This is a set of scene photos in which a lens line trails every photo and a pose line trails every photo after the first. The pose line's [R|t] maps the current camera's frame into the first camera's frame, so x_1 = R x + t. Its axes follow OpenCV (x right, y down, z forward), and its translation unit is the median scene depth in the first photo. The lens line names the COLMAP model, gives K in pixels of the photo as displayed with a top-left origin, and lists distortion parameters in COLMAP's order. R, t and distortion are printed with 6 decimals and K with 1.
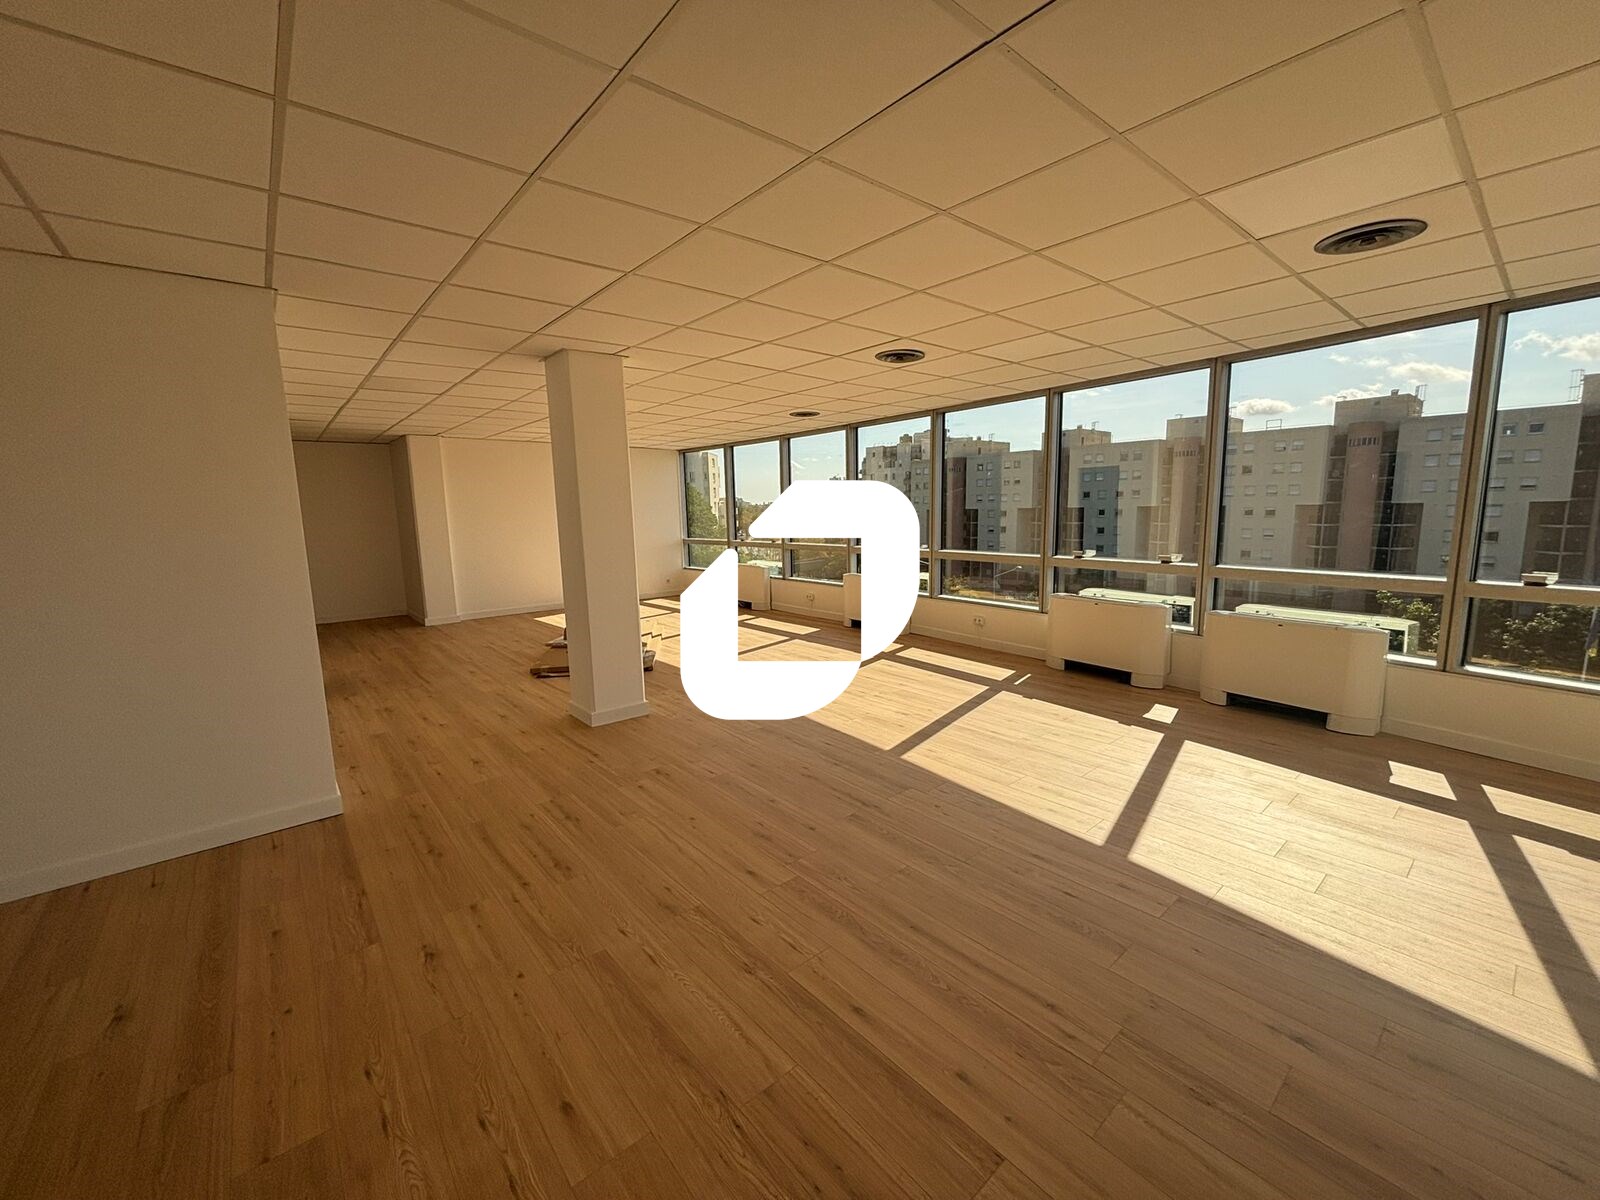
lens RADIAL K [[643.7, 0, 800.0], [0, 643.7, 600.0], [0, 0, 1]] dist [0.012465, -0.000104]
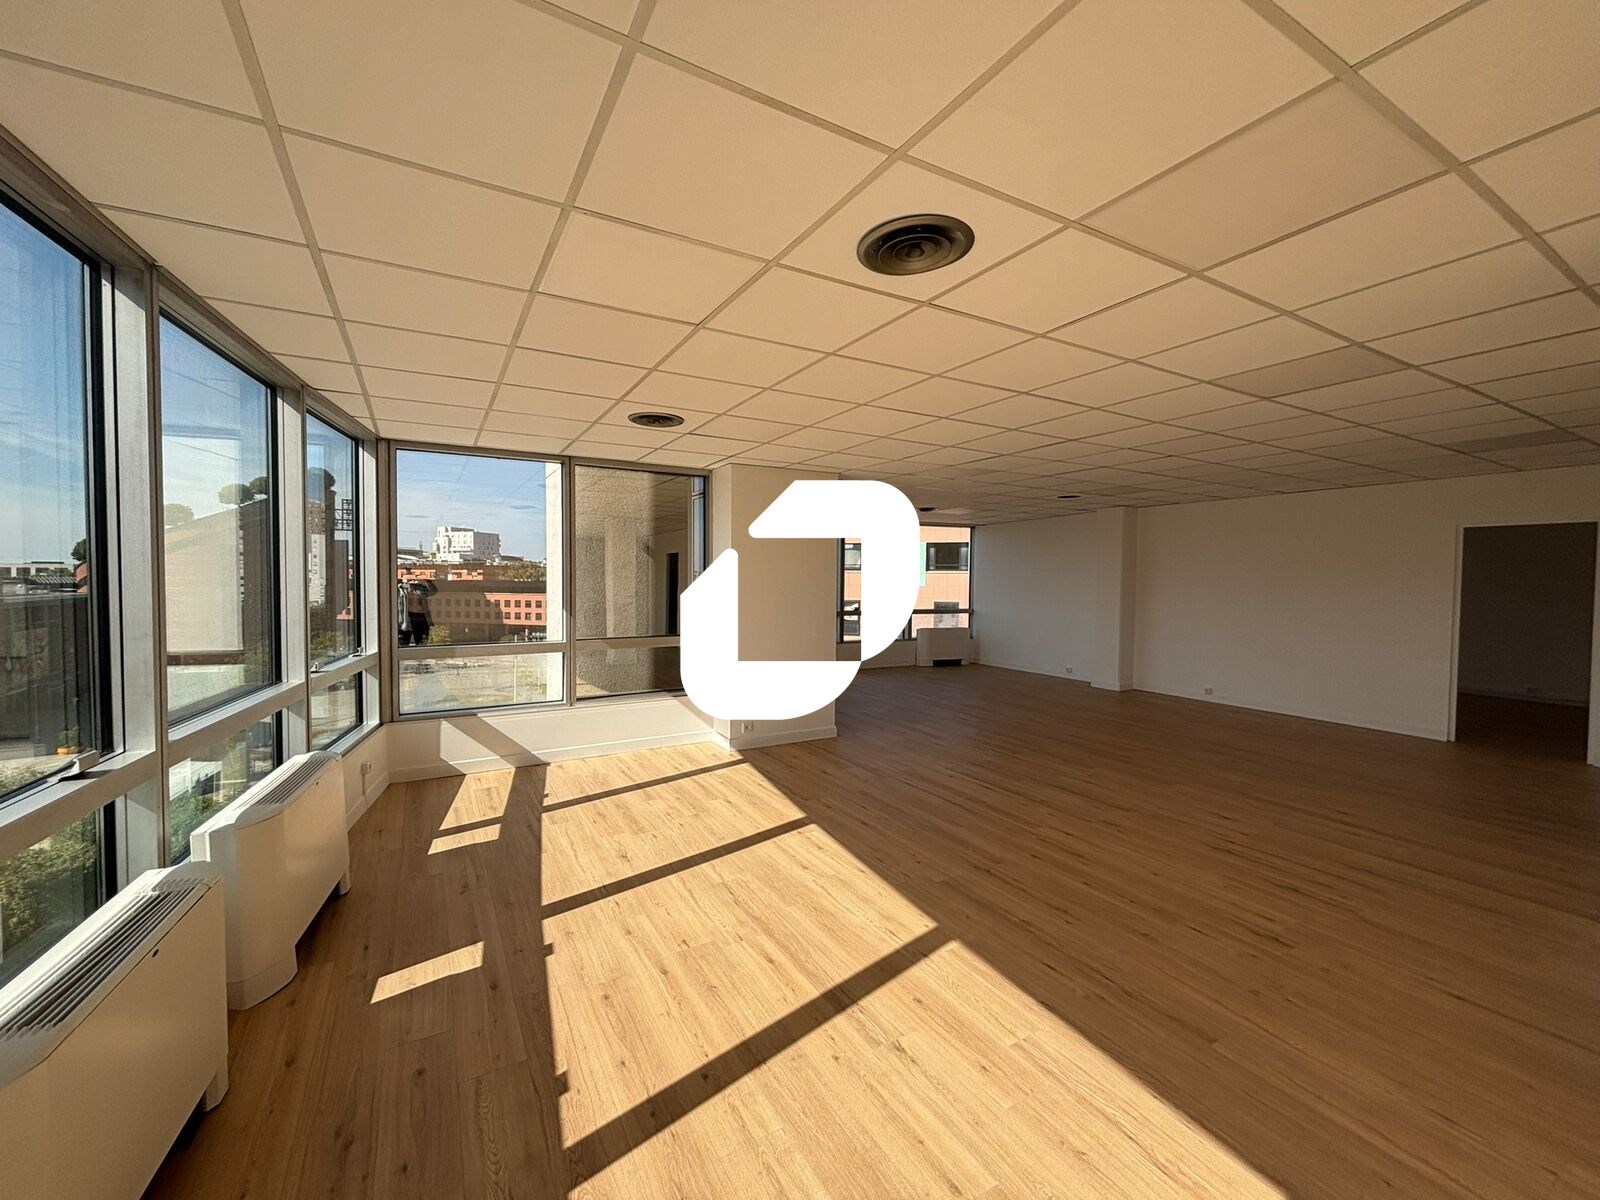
lens RADIAL K [[643.7, 0, 800.0], [0, 643.7, 600.0], [0, 0, 1]] dist [0.012465, -0.000104]
pose [[-0.984227, 0.007140, 0.176768, 0.211320], [0.039518, 0.982811, 0.180336, -0.311418], [-0.172442, 0.184477, -0.967591, 1.987243]]
